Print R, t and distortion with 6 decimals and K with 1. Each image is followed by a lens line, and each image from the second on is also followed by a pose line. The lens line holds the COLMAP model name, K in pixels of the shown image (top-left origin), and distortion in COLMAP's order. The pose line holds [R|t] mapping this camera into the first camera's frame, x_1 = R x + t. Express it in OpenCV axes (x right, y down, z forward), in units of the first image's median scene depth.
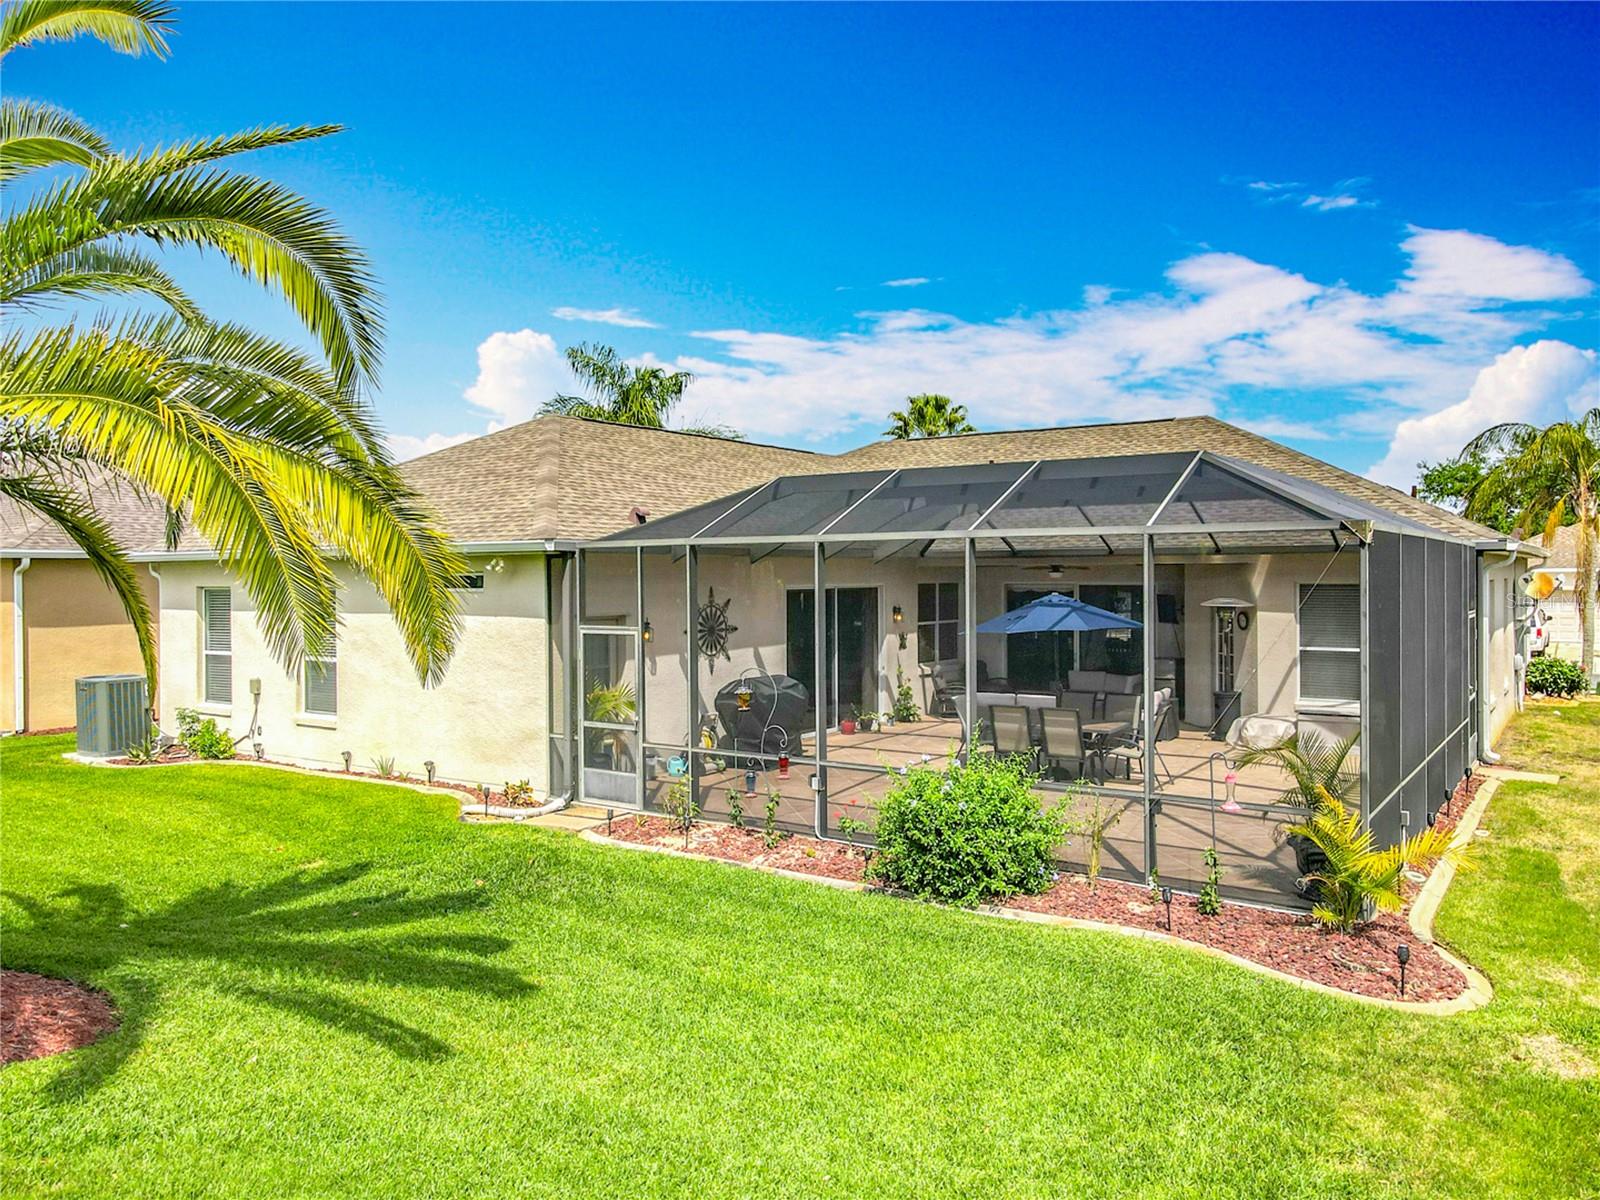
lens RADIAL K [[1196.7, 0, 800.0], [0, 1196.7, 600.0], [0, 0, 1]] dist [-0.012091, 0.050270]
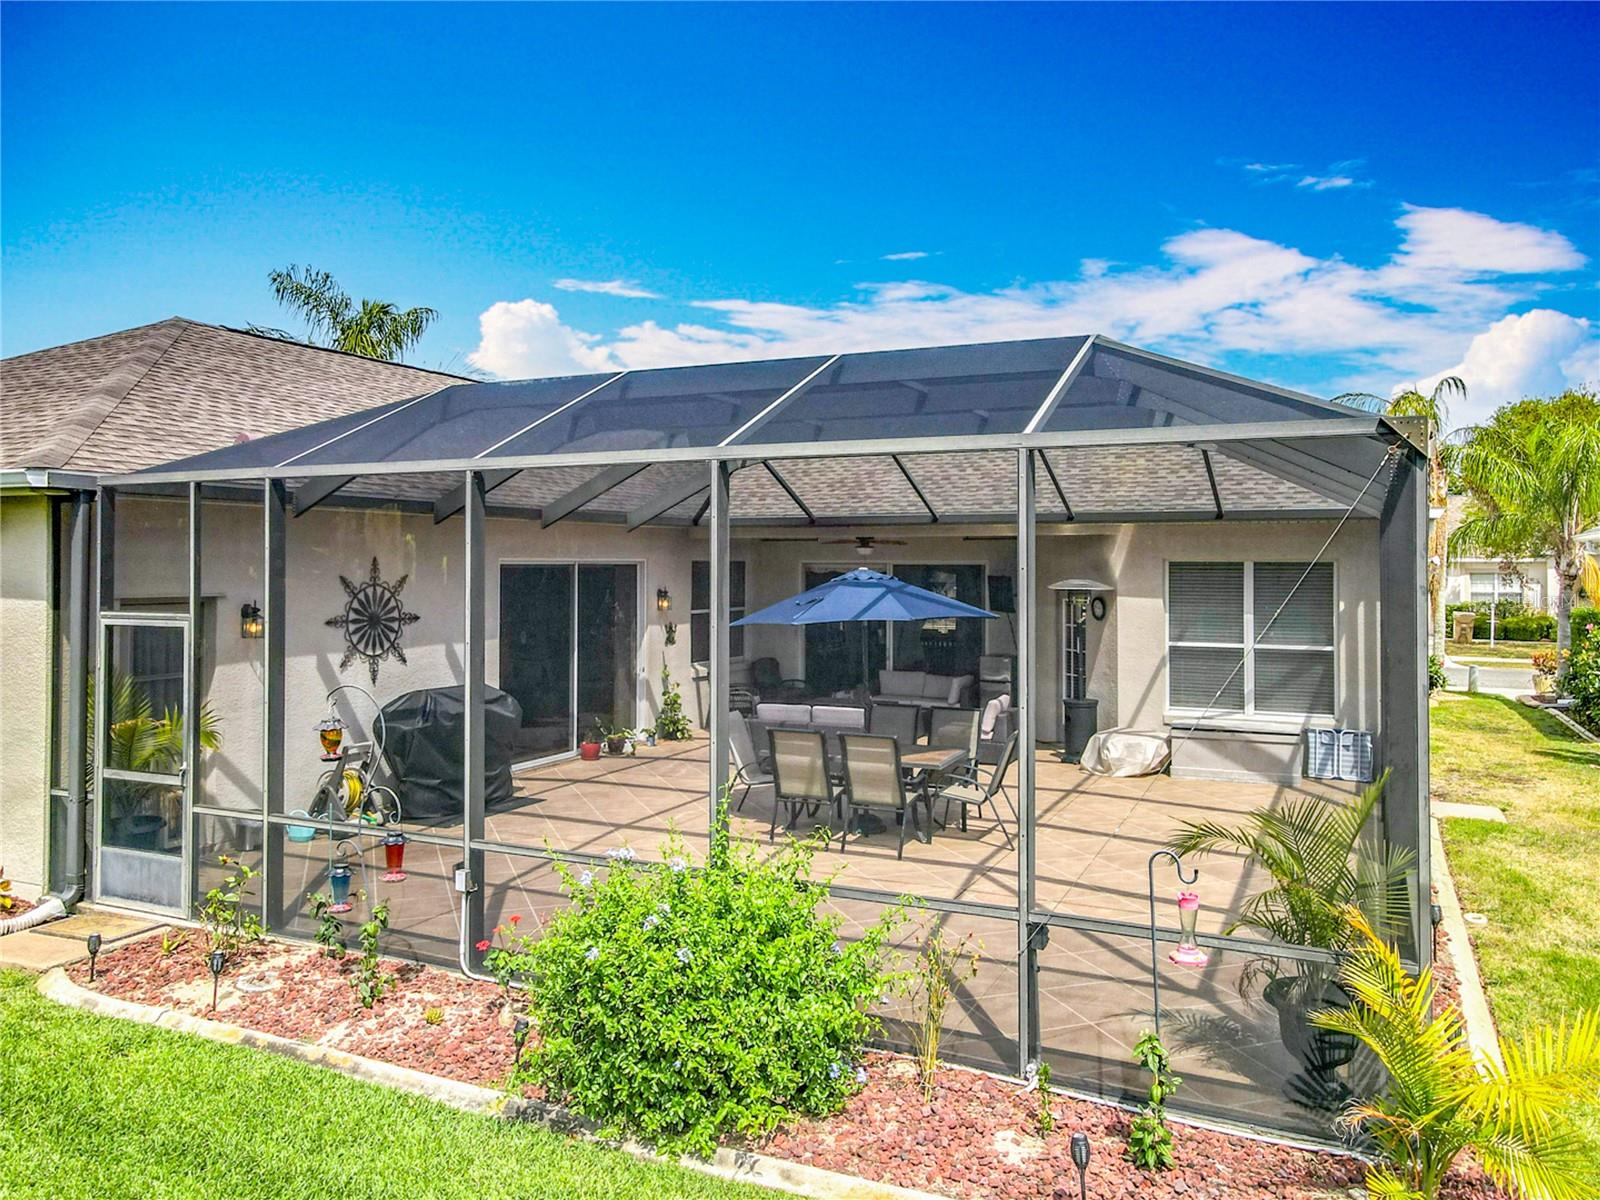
lens RADIAL K [[1185.0, 0, 800.0], [0, 1185.0, 600.0], [0, 0, 1]] dist [0.005941, 0.004513]
pose [[0.987836, 0.003160, 0.155468, 0.069957], [-0.004351, 0.999964, 0.007323, 0.008820], [-0.155439, -0.007911, 0.987814, 0.325643]]
